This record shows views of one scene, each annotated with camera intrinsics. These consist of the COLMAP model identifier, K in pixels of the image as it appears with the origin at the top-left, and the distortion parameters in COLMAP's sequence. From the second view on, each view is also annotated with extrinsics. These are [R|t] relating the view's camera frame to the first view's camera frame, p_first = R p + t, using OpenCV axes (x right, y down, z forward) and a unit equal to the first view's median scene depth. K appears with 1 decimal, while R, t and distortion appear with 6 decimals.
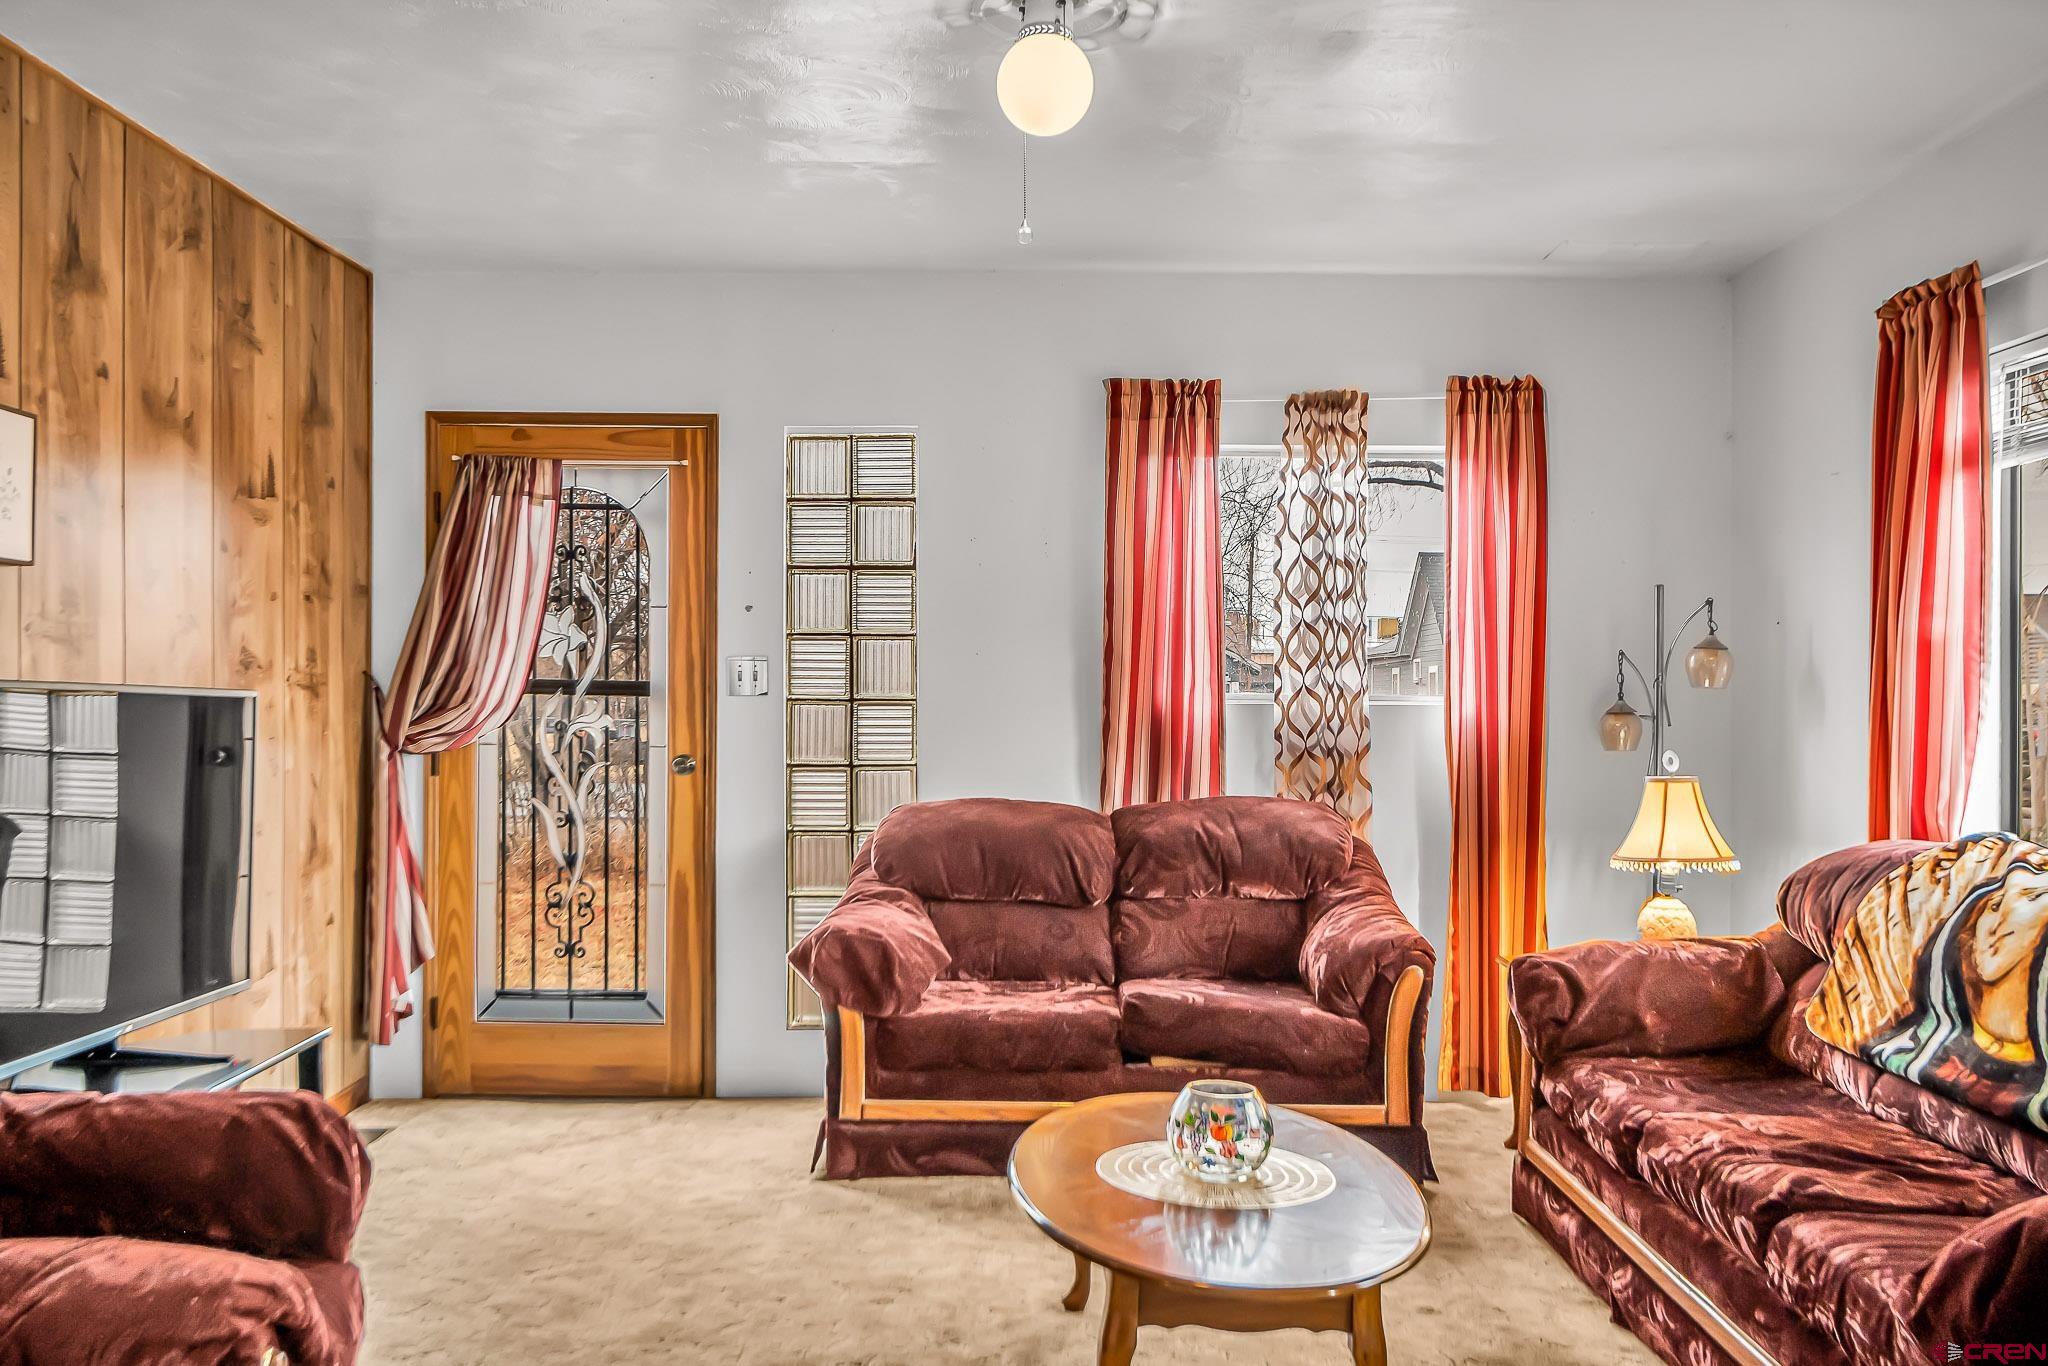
lens RADIAL K [[1700.9, 0, 1023.3], [0, 1700.9, 703.1], [0, 0, 1]] dist [-0.004462, -0.000926]
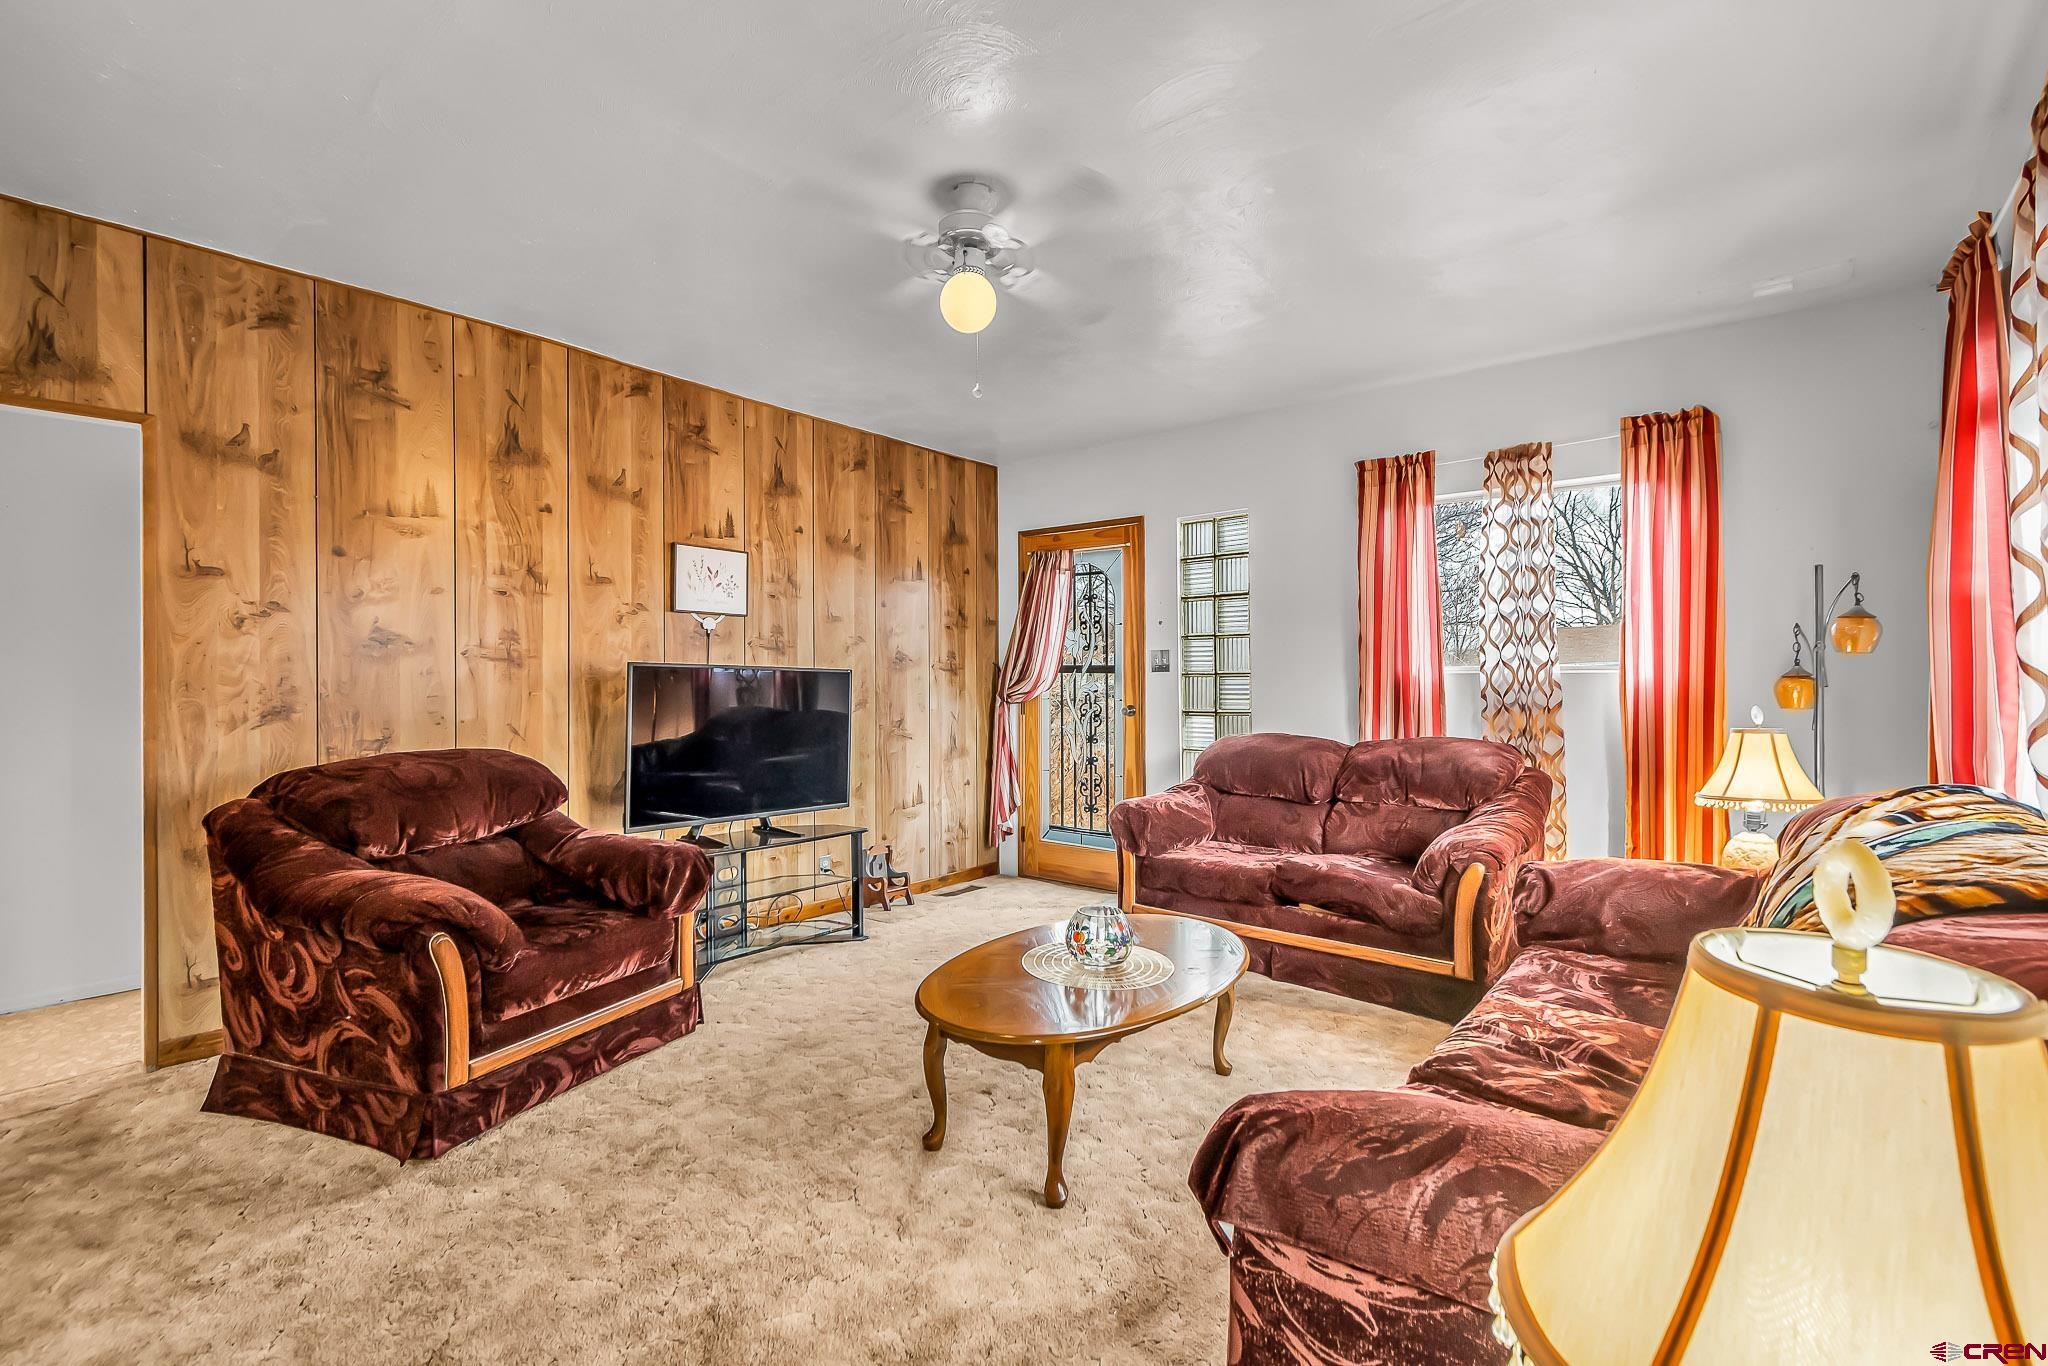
lens RADIAL K [[921.6, 0, 1024.0], [0, 921.6, 683.0], [0, 0, 1]] dist [-0.000618, -0.000129]
pose [[0.774649, -0.005642, -0.632366, 0.354437], [0.001360, 0.999973, -0.007256, 0.014506], [0.632390, 0.004761, 0.774636, 0.175737]]
